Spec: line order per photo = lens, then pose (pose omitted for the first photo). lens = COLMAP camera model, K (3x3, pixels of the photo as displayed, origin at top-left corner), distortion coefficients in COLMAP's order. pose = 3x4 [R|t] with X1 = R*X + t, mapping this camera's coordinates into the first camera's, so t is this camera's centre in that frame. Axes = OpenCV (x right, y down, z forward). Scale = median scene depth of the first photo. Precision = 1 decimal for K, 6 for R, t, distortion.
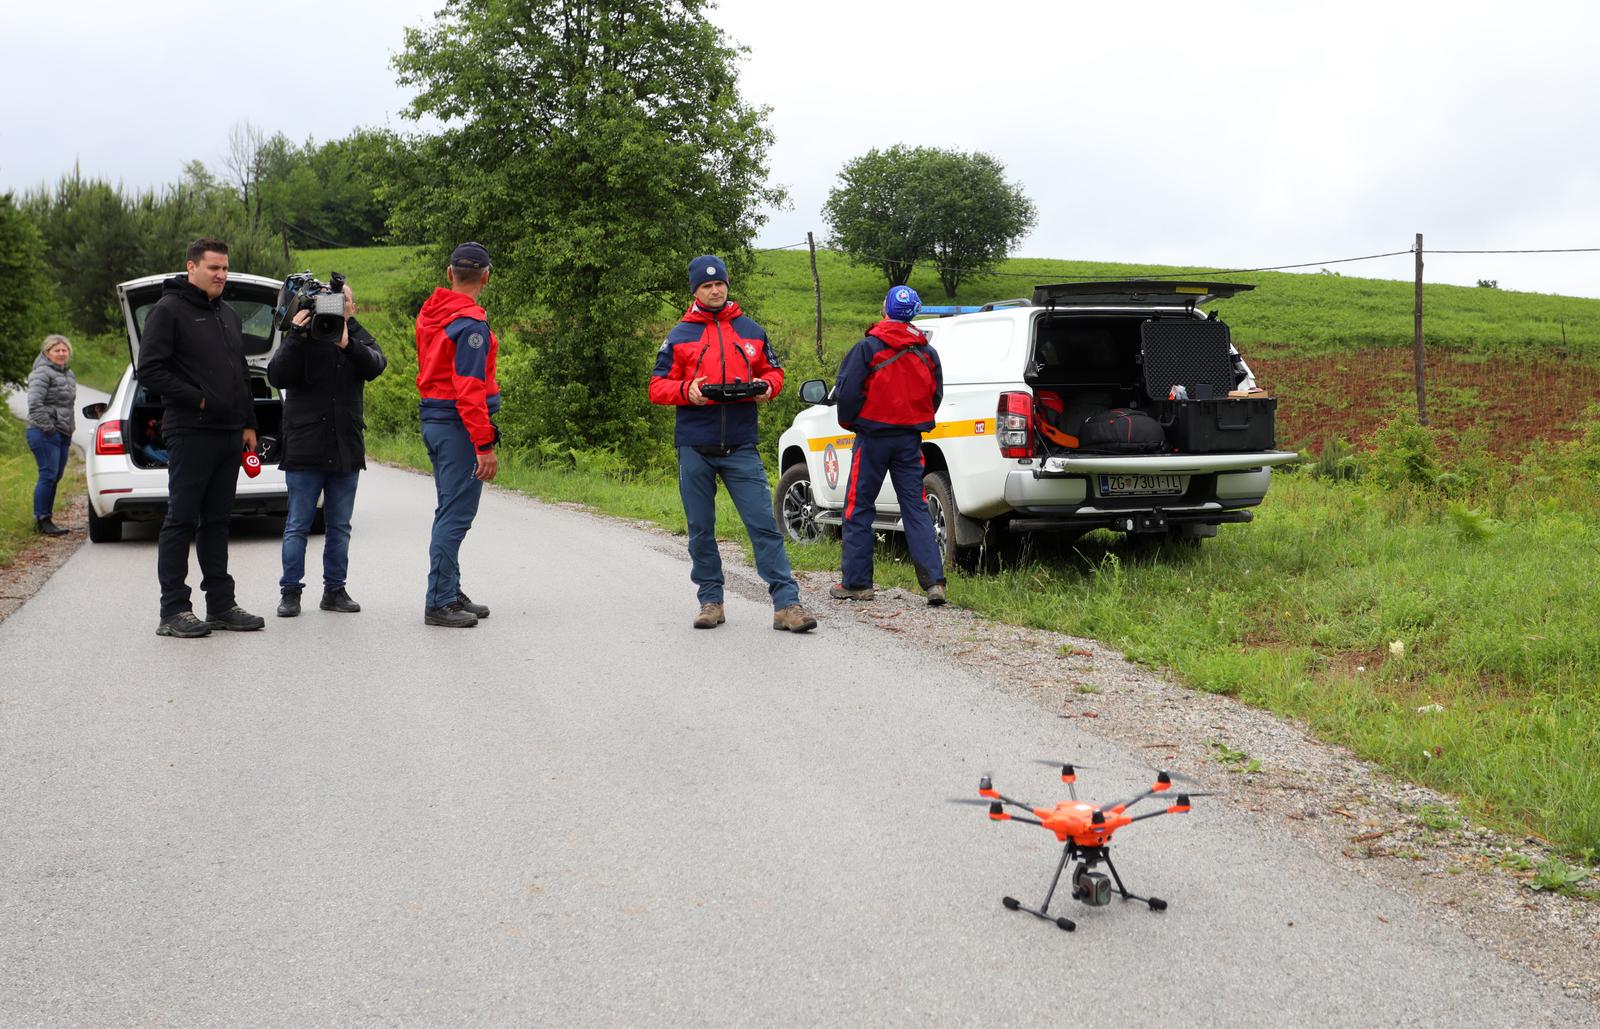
lens RADIAL K [[2735.6, 0, 800.0], [0, 2735.6, 514.5], [0, 0, 1]] dist [-0.045472, -0.093139]
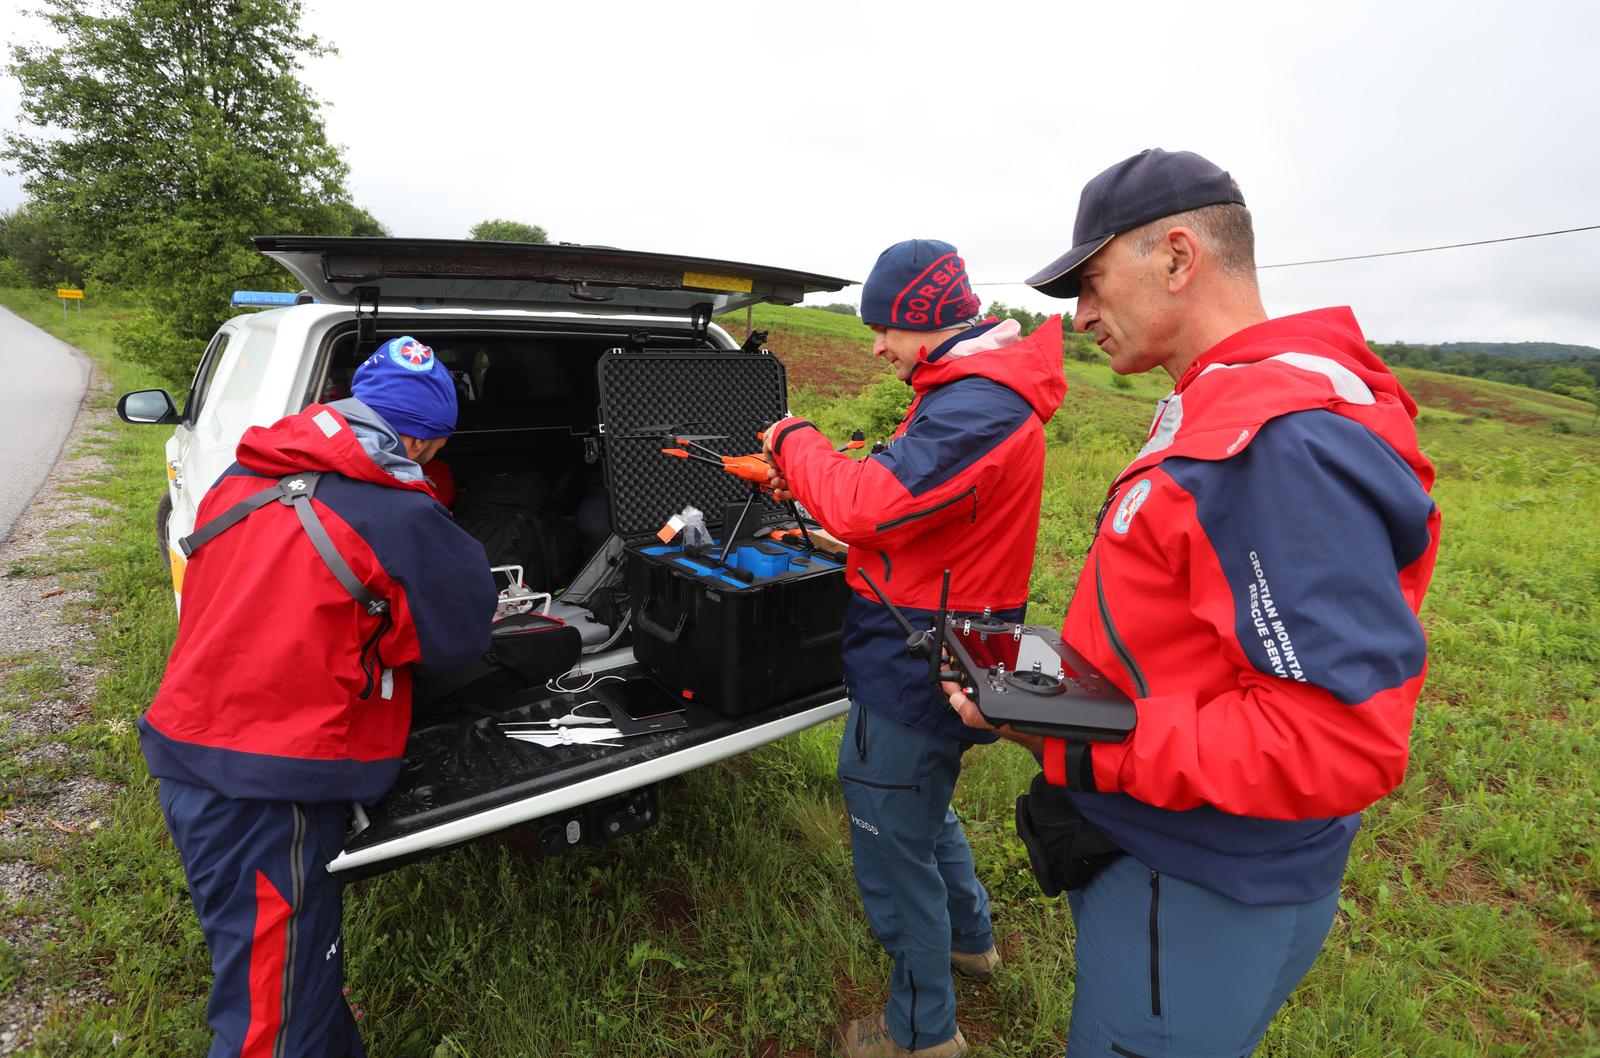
lens RADIAL K [[821.9, 0, 793.9], [0, 821.9, 496.2], [0, 0, 1]] dist [-0.046174, 0.015666]
pose [[0.942117, -0.023043, 0.334492, 0.065632], [-0.029704, 0.987976, 0.151726, -0.040691], [-0.333966, -0.152879, 0.930104, 0.515888]]
